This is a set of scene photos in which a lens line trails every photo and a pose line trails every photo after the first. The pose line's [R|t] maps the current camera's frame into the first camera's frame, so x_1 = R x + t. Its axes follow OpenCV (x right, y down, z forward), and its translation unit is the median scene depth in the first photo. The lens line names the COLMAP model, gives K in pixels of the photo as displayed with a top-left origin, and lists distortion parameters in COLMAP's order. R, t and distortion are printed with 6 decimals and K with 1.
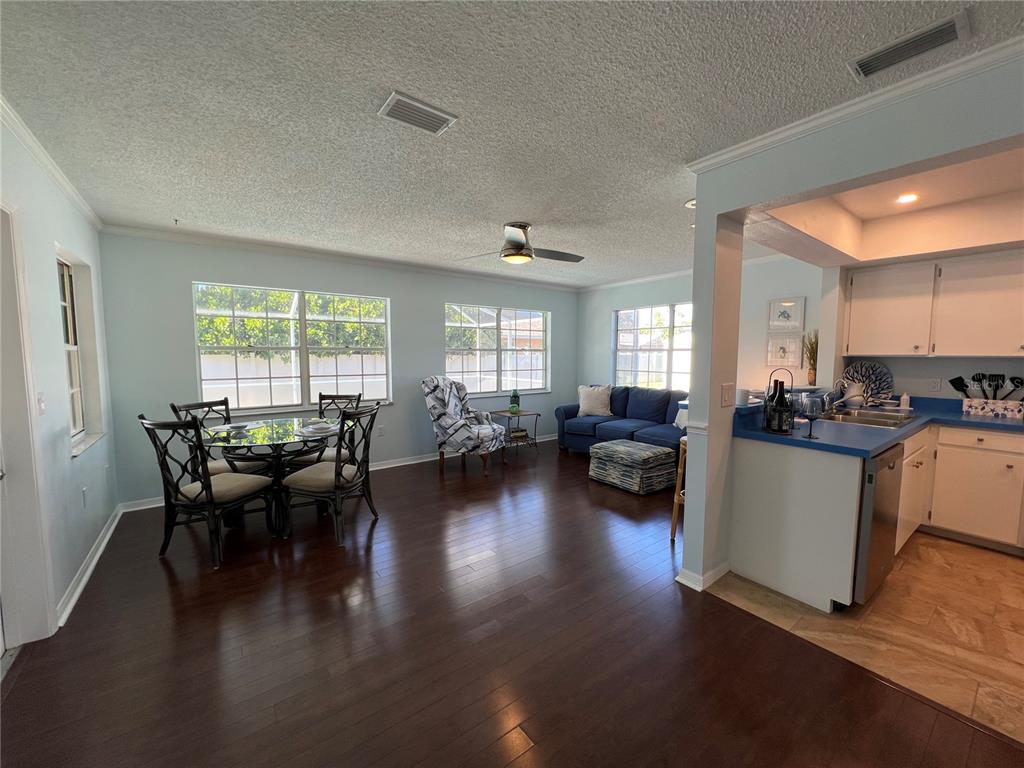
lens RADIAL K [[409.8, 0, 513.7], [0, 409.8, 389.3], [0, 0, 1]] dist [-0.002087, -0.000028]
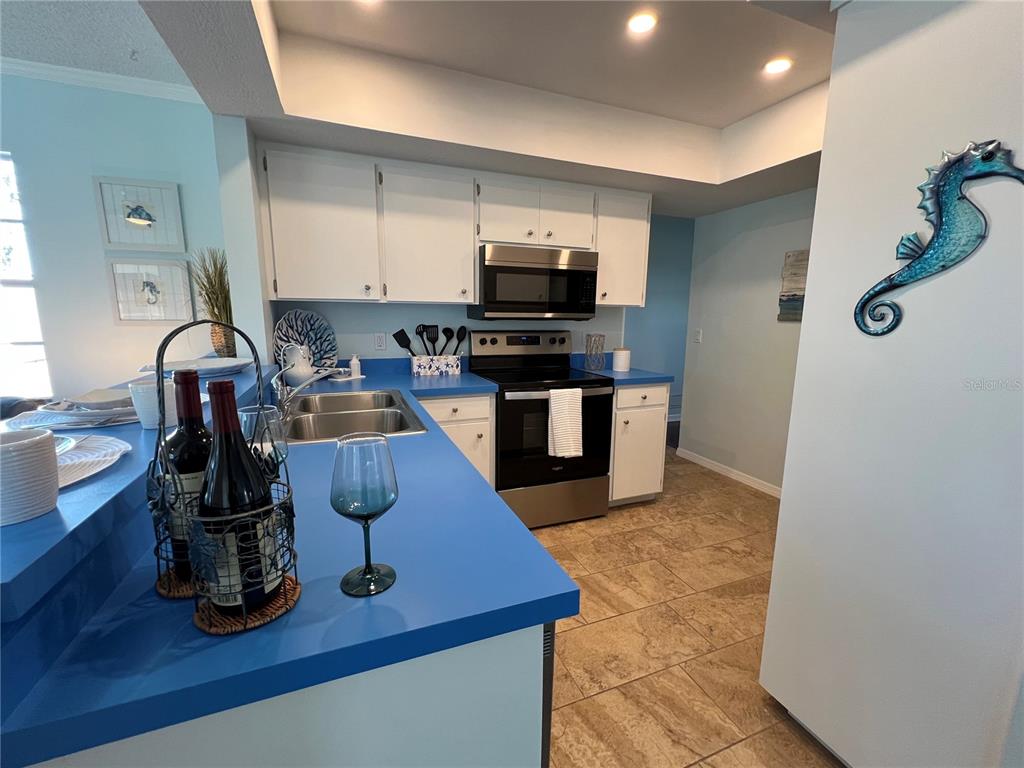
lens RADIAL K [[424.3, 0, 510.6], [0, 424.3, 388.8], [0, 0, 1]] dist [-0.004731, -0.000787]
pose [[0.272554, -0.164320, 0.948005, 0.290494], [0.070961, 0.986058, 0.150514, -0.022039], [-0.959520, 0.026248, 0.280415, 0.474000]]
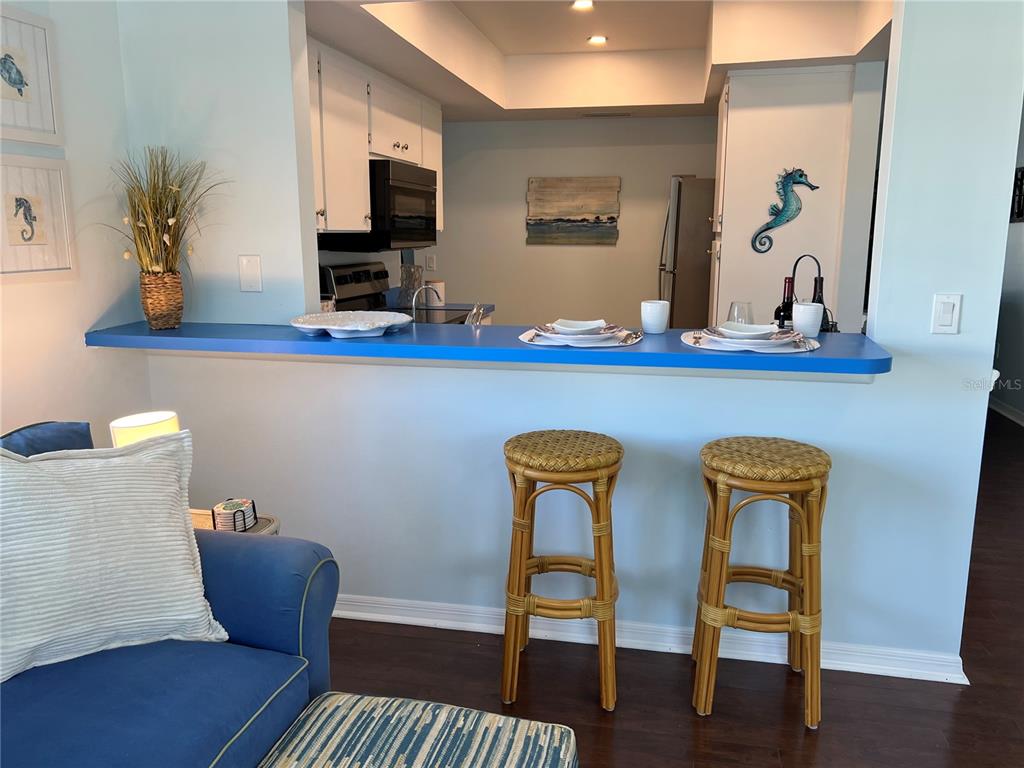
lens RADIAL K [[802.0, 0, 514.8], [0, 802.0, 383.1], [0, 0, 1]] dist [0.043329, -0.048010]
pose [[-0.661616, -0.139054, 0.736837, 0.051458], [0.063868, 0.968634, 0.240146, -0.102290], [-0.747118, 0.205944, -0.631982, 1.226972]]
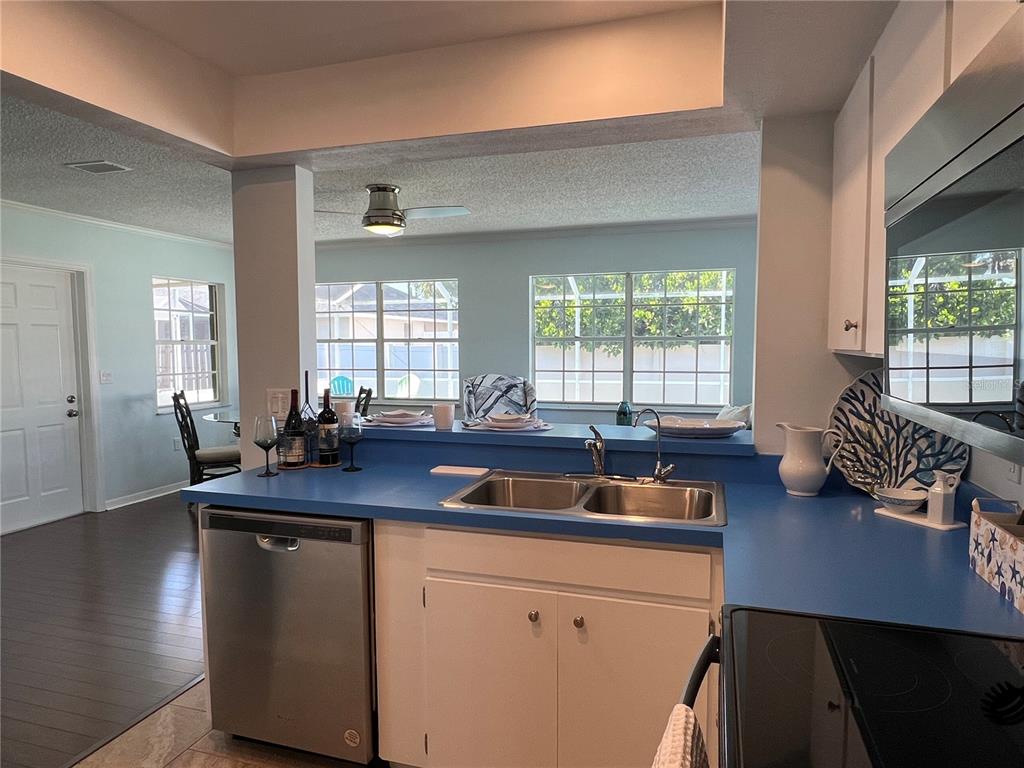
lens RADIAL K [[651.0, 0, 510.2], [0, 651.0, 386.9], [0, 0, 1]] dist [0.005315, 0.000519]
pose [[0.579522, 0.049828, -0.813432, 1.023402], [-0.064458, 0.997805, 0.015200, -0.037500], [0.812404, 0.043624, 0.581461, 0.399229]]
